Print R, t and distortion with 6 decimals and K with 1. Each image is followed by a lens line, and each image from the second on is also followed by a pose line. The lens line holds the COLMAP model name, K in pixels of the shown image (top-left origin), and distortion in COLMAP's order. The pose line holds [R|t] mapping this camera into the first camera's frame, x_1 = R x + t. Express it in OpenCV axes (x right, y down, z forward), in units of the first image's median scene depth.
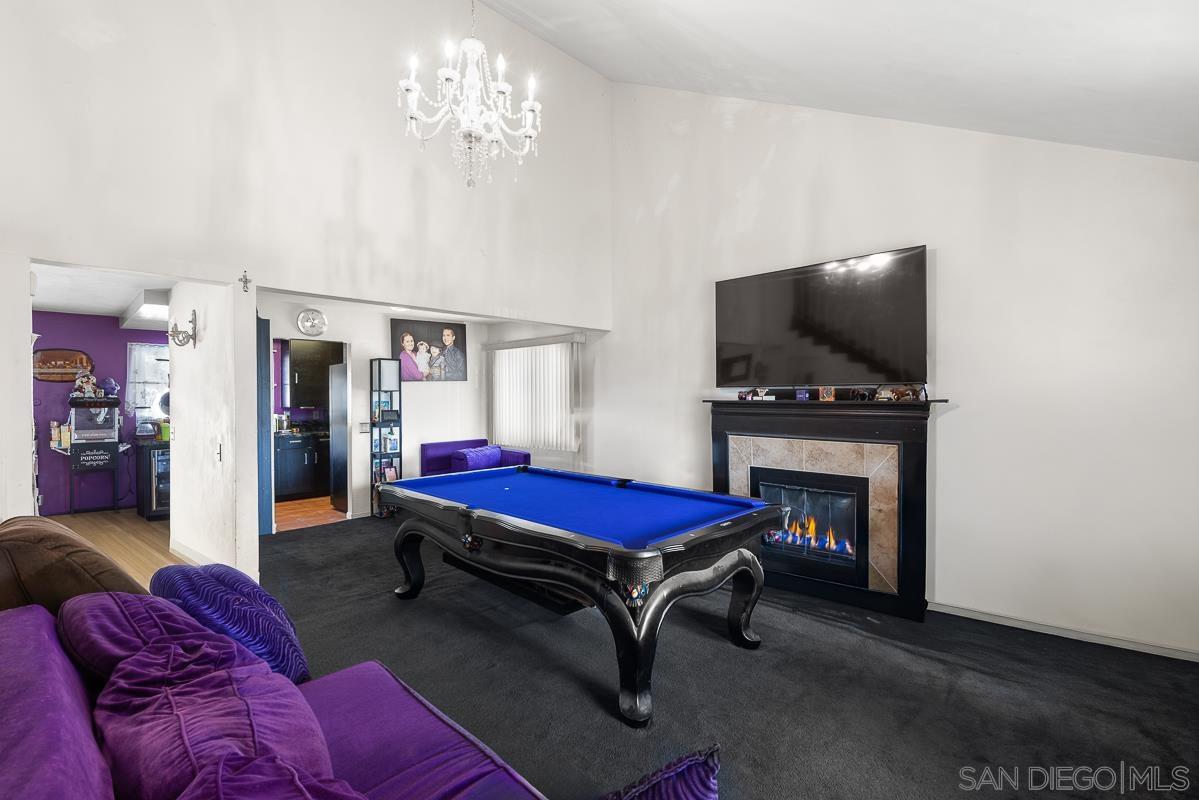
lens RADIAL K [[535.7, 0, 606.5], [0, 535.7, 394.1], [0, 0, 1]] dist [0.003339, 0.000229]
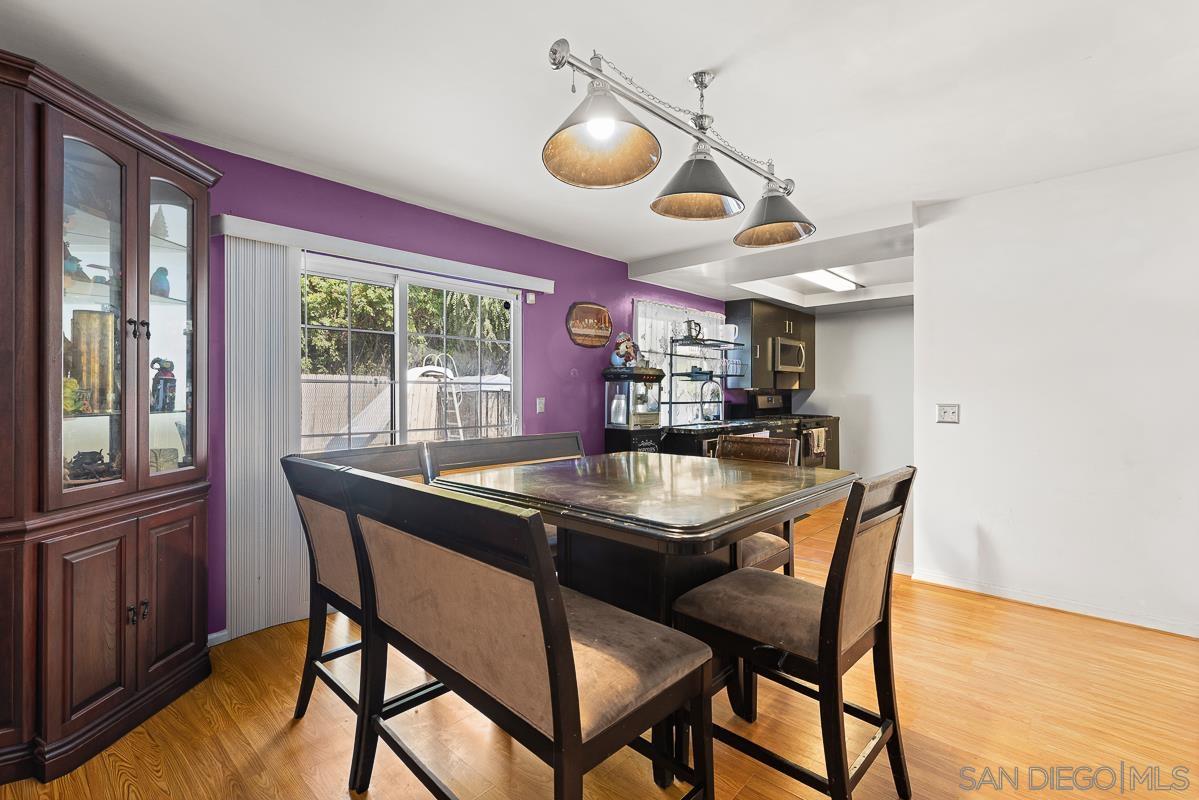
lens RADIAL K [[535.7, 0, 602.5], [0, 535.7, 392.3], [0, 0, 1]] dist [0.003339, 0.000229]
pose [[0.999531, 0.002079, 0.030549, -1.023098], [-0.001908, 0.999982, -0.005643, 0.043144], [-0.030561, 0.005583, 0.999517, 0.264441]]
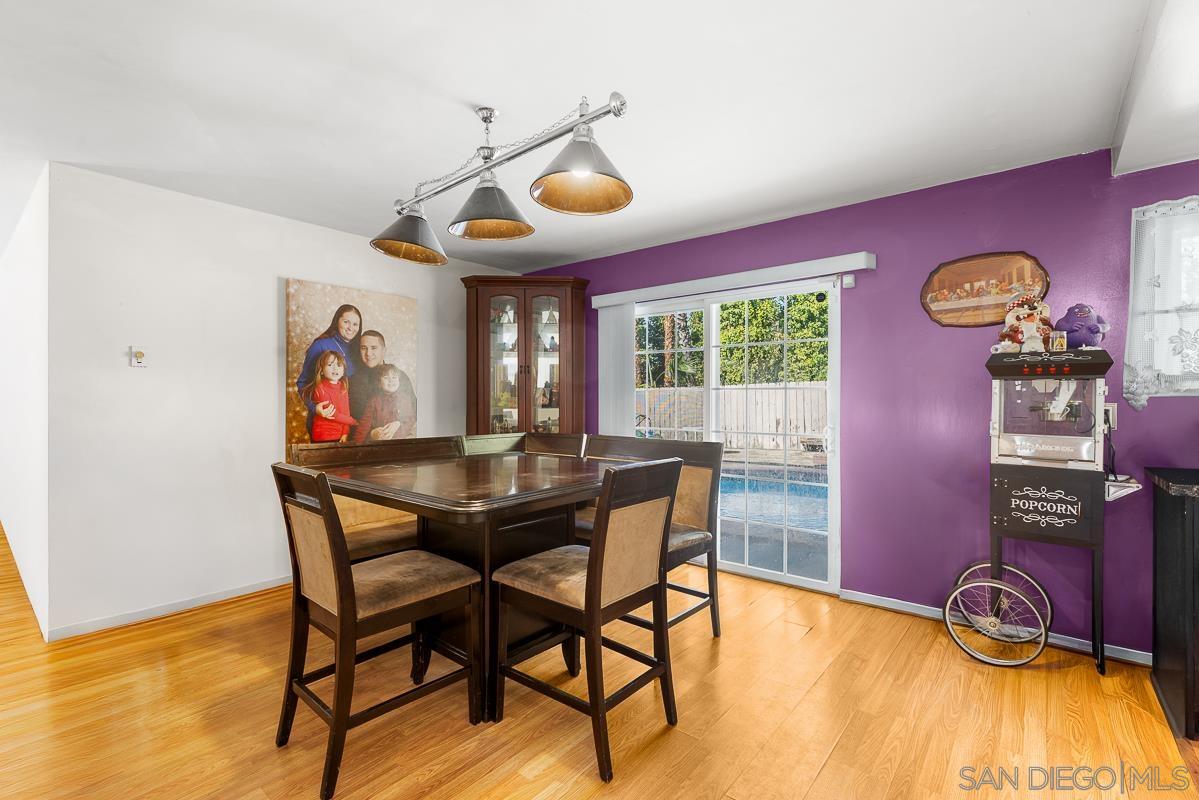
lens RADIAL K [[535.7, 0, 603.8], [0, 535.7, 397.4], [0, 0, 1]] dist [0.003339, 0.000229]
pose [[0.073062, 0.001334, -0.997327, -0.578476], [-0.006113, 0.999981, 0.000889, 0.040414], [0.997309, 0.006032, 0.073069, 0.643854]]
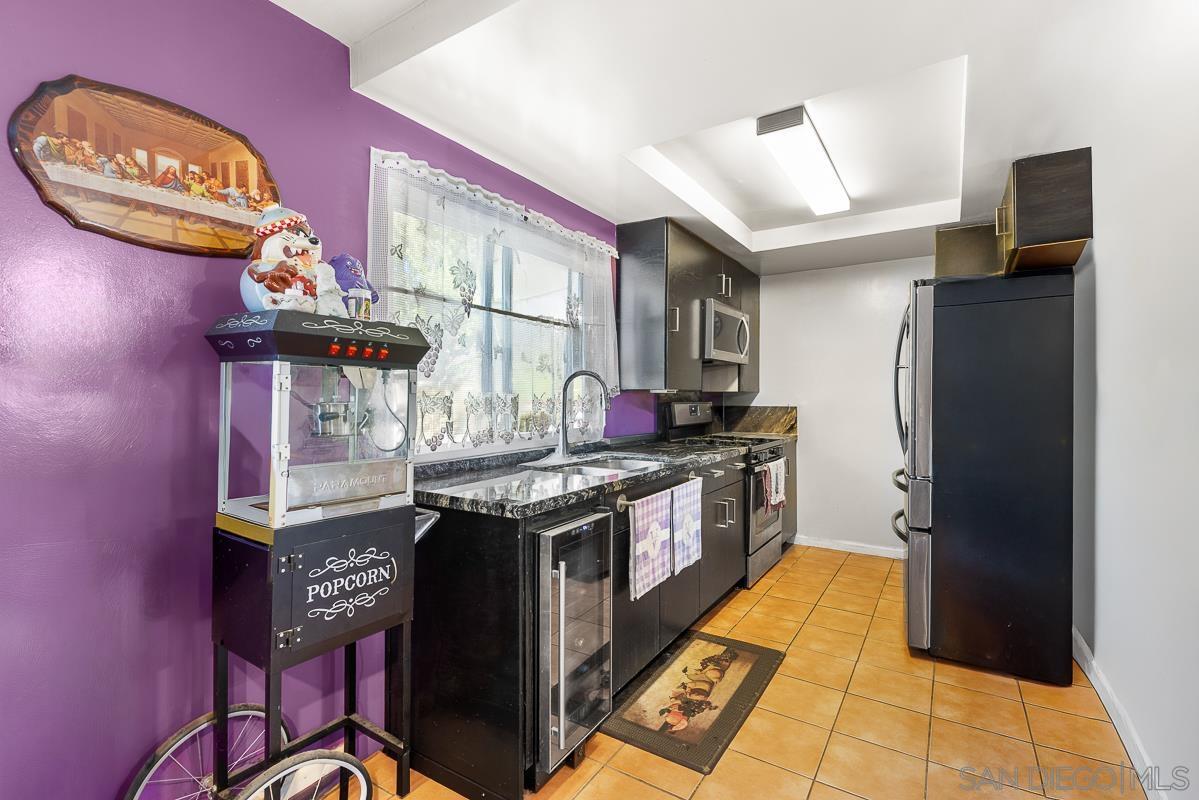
lens RADIAL K [[535.7, 0, 598.7], [0, 535.7, 397.4], [0, 0, 1]] dist [0.003339, 0.000229]
pose [[0.980842, 0.005887, 0.194718, -0.882820], [-0.005426, 0.999981, -0.002901, 0.039143], [-0.194731, 0.001789, 0.980855, 0.744894]]
